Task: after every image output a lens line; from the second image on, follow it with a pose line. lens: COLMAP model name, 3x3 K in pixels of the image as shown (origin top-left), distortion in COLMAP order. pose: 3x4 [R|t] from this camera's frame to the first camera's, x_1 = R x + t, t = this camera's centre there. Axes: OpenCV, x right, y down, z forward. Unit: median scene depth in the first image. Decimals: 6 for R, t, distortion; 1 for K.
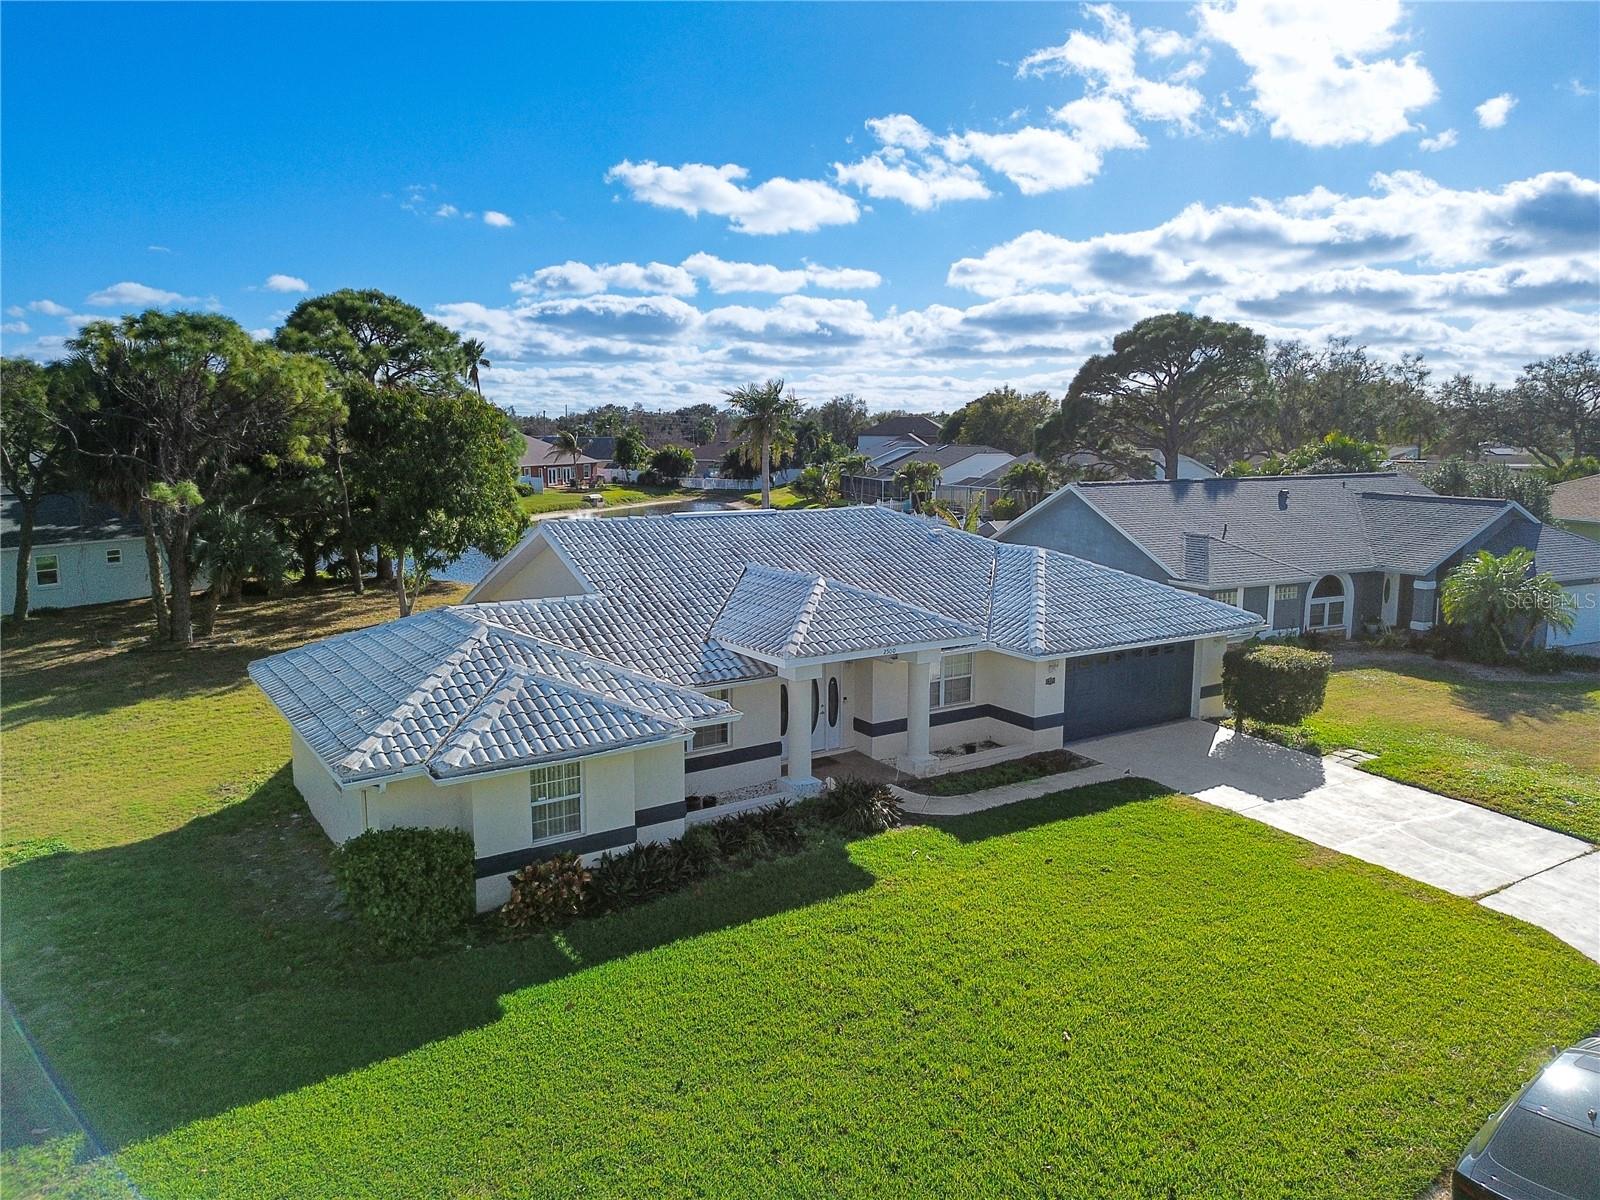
lens RADIAL K [[1120.8, 0, 793.0], [0, 1120.8, 616.4], [0, 0, 1]] dist [0.059198, -0.050690]
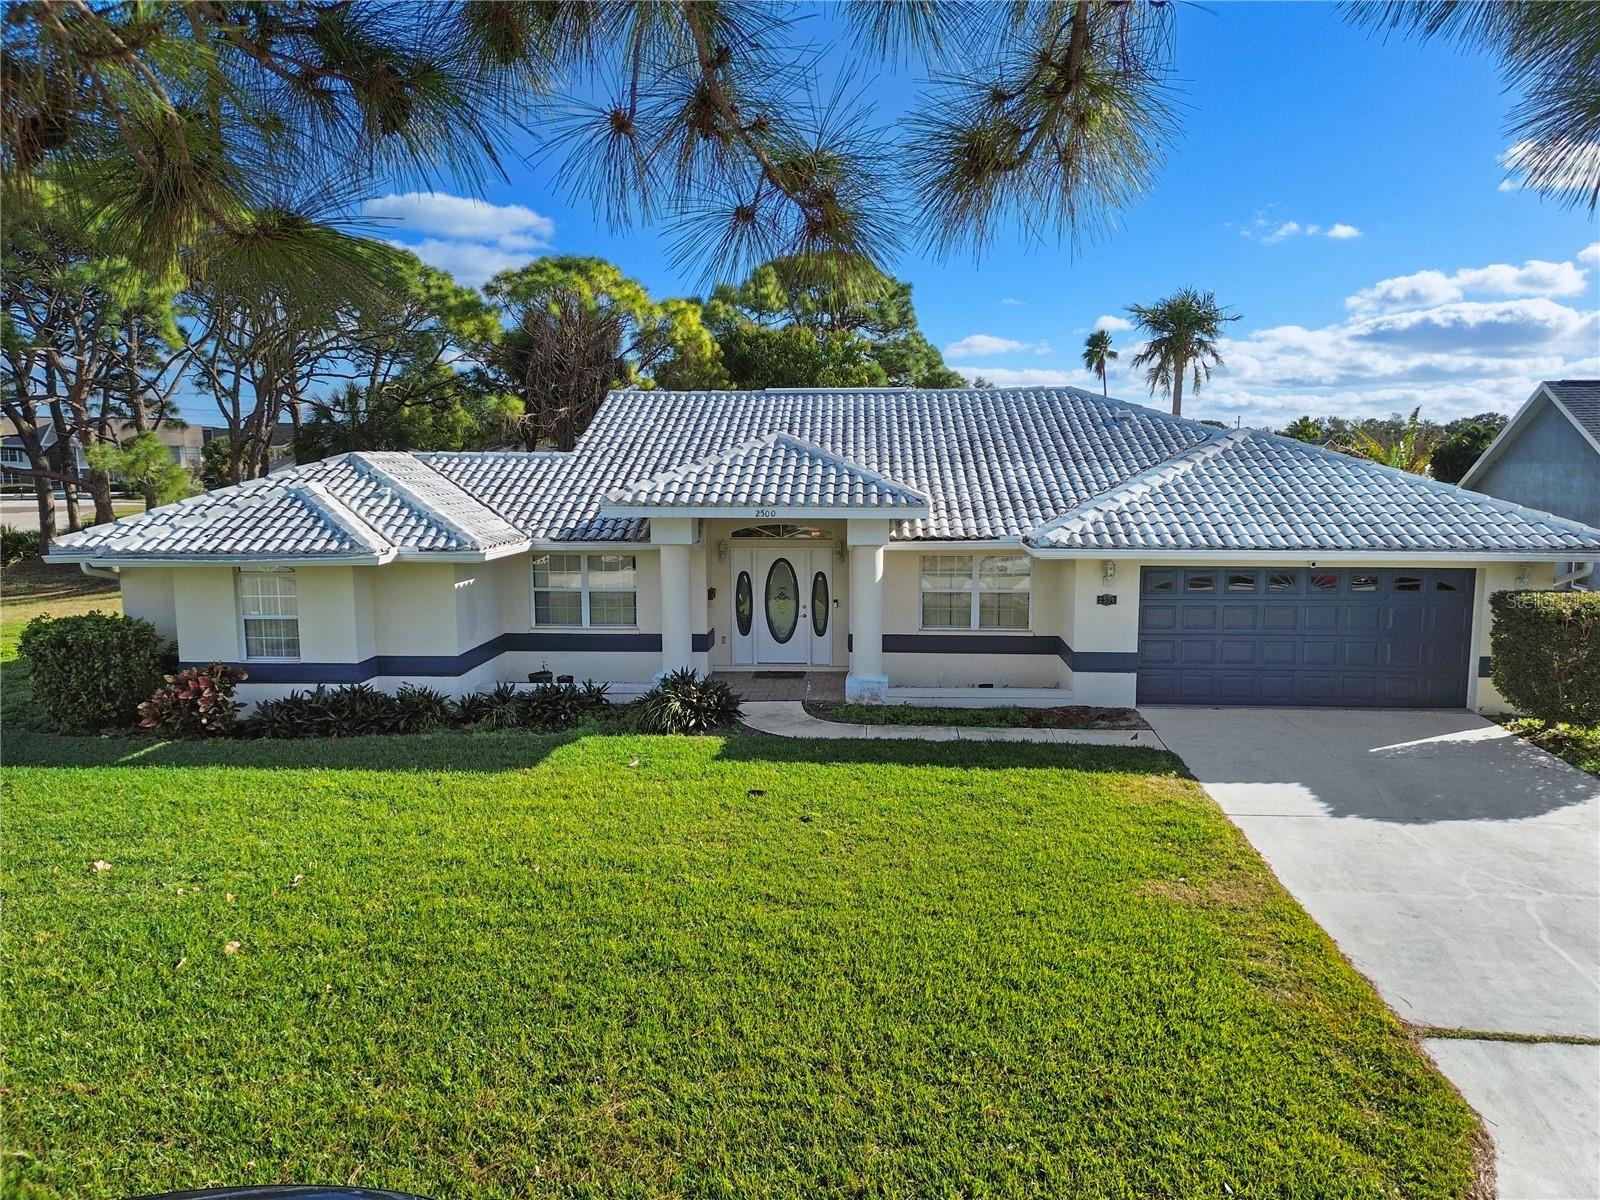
lens RADIAL K [[1120.8, 0, 797.3], [0, 1120.8, 609.7], [0, 0, 1]] dist [0.059198, -0.050690]
pose [[0.791527, 0.075567, -0.606444, 0.545032], [-0.097067, 0.995274, -0.002673, 0.093157], [0.603377, 0.060981, 0.795121, 0.416224]]
